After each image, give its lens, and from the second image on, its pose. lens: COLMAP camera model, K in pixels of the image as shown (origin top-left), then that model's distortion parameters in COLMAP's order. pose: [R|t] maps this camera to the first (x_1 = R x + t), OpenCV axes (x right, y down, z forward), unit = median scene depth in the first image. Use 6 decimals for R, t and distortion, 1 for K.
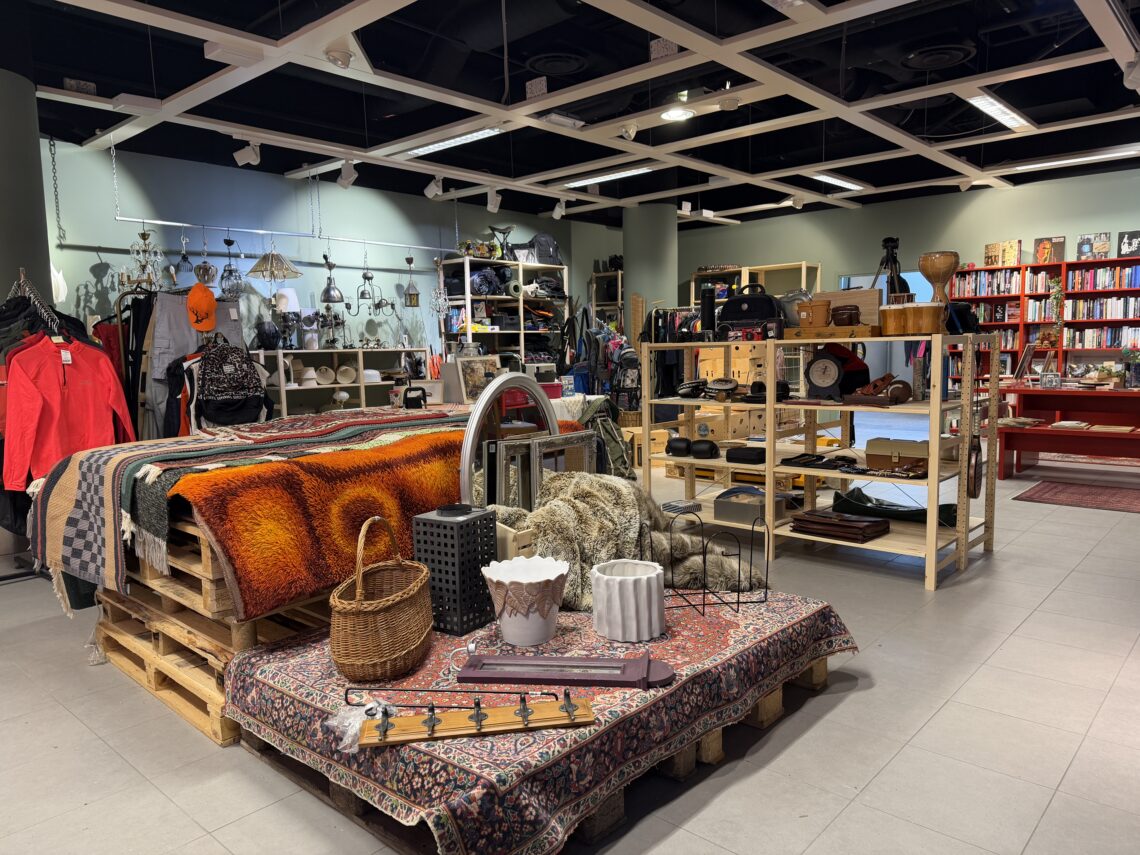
lens RADIAL K [[802.3, 0, 570.0], [0, 802.3, 427.5], [0, 0, 1]] dist [-0.000511, -0.000112]
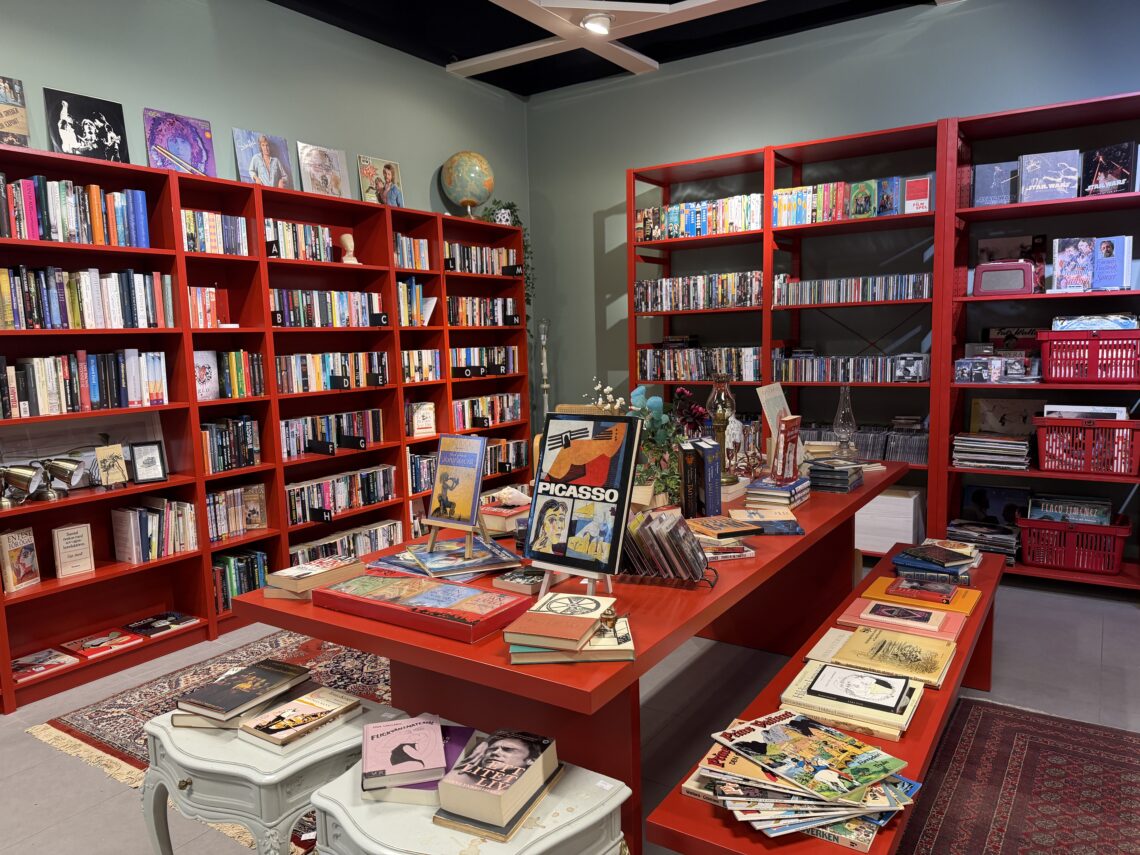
lens RADIAL K [[802.3, 0, 570.0], [0, 802.3, 427.5], [0, 0, 1]] dist [-0.000511, -0.000112]
pose [[-0.151200, -0.088003, 0.984578, 0.283893], [0.140620, 0.983985, 0.109545, -0.100945], [-0.978450, 0.155014, -0.136403, 0.845135]]
